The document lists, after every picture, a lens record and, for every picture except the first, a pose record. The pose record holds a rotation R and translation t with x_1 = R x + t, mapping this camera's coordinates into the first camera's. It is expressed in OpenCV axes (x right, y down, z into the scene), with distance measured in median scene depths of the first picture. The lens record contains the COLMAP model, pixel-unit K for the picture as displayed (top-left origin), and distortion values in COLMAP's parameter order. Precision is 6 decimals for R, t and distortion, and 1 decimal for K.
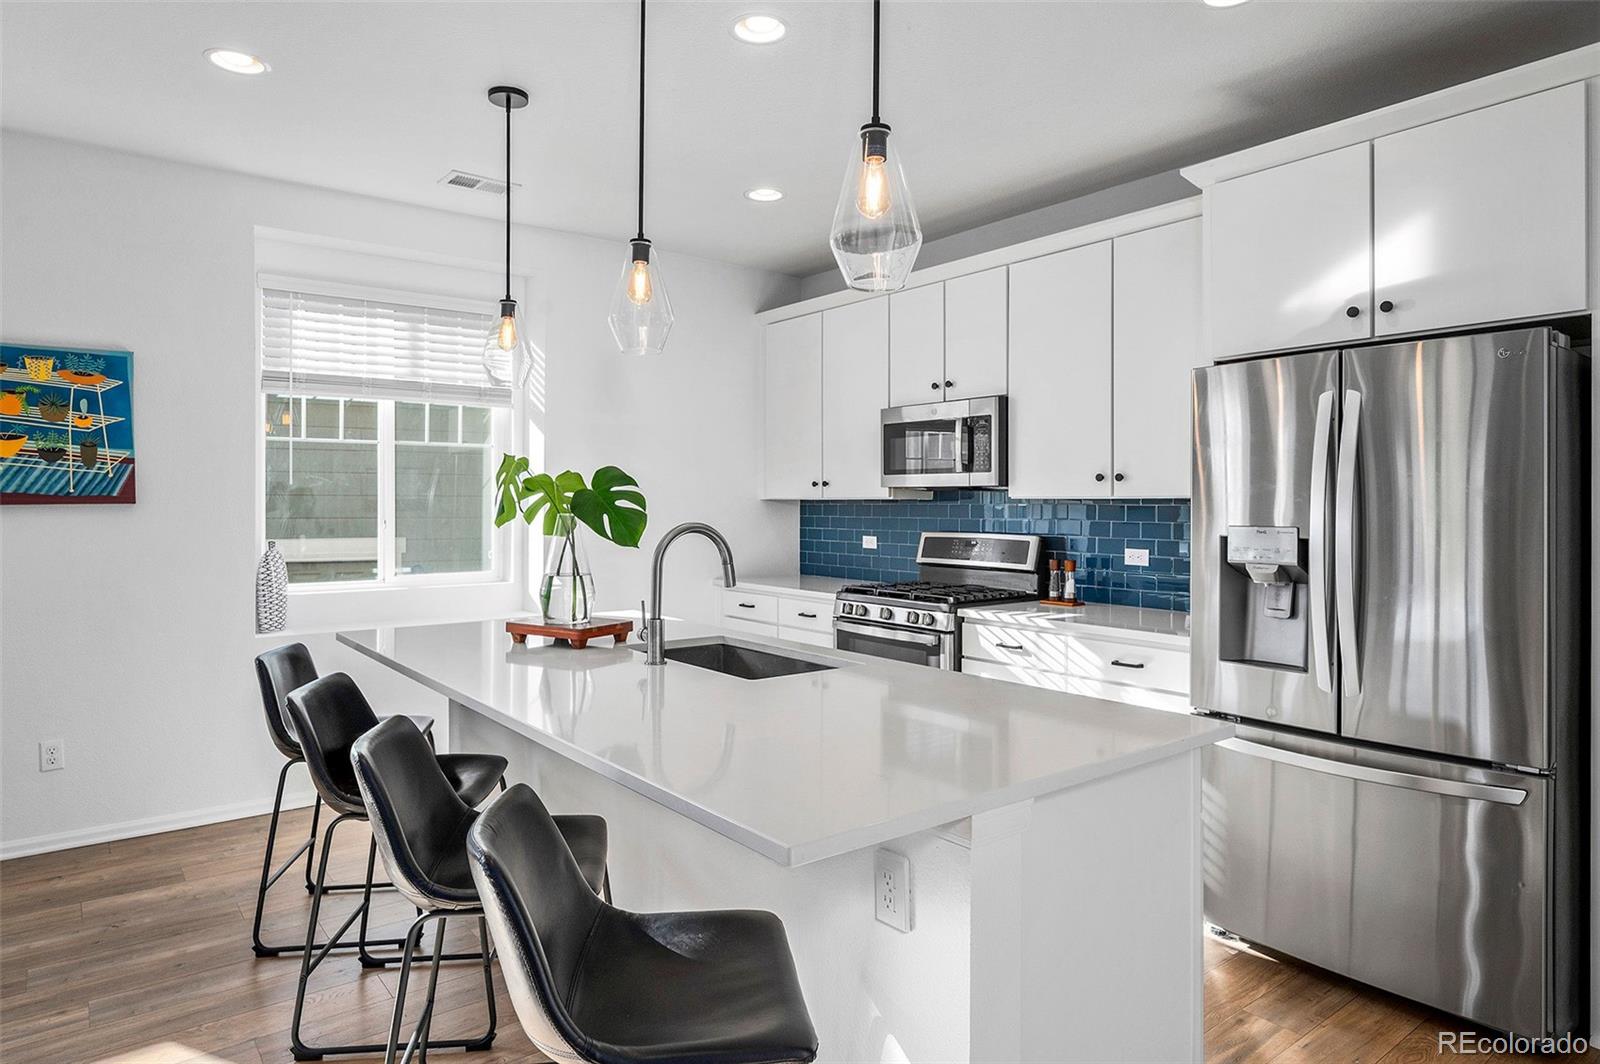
lens RADIAL K [[944.1, 0, 799.1], [0, 944.1, 518.0], [0, 0, 1]] dist [-0.005237, -0.000399]
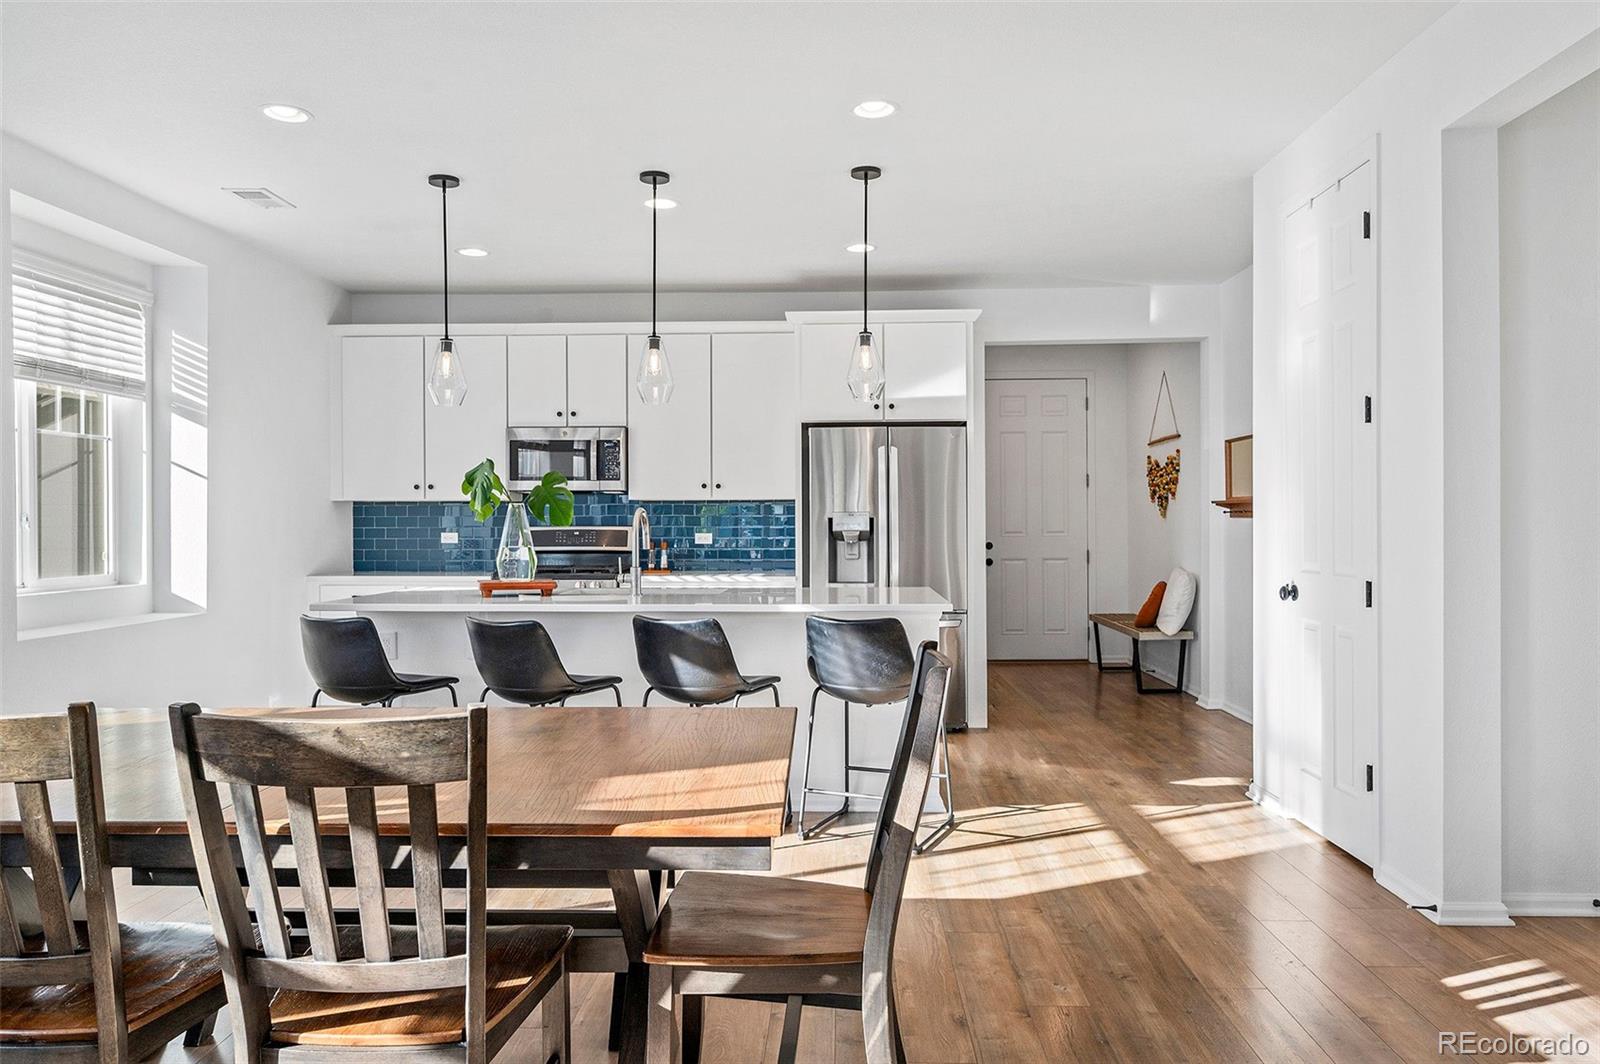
lens RADIAL K [[1066.5, 0, 801.2], [0, 1066.5, 526.9], [0, 0, 1]] dist [-0.005145, -0.001339]
pose [[0.631453, -0.011588, 0.775328, -0.840988], [0.016899, 0.999856, 0.001181, 0.022530], [-0.775230, 0.012357, 0.631558, -0.210380]]
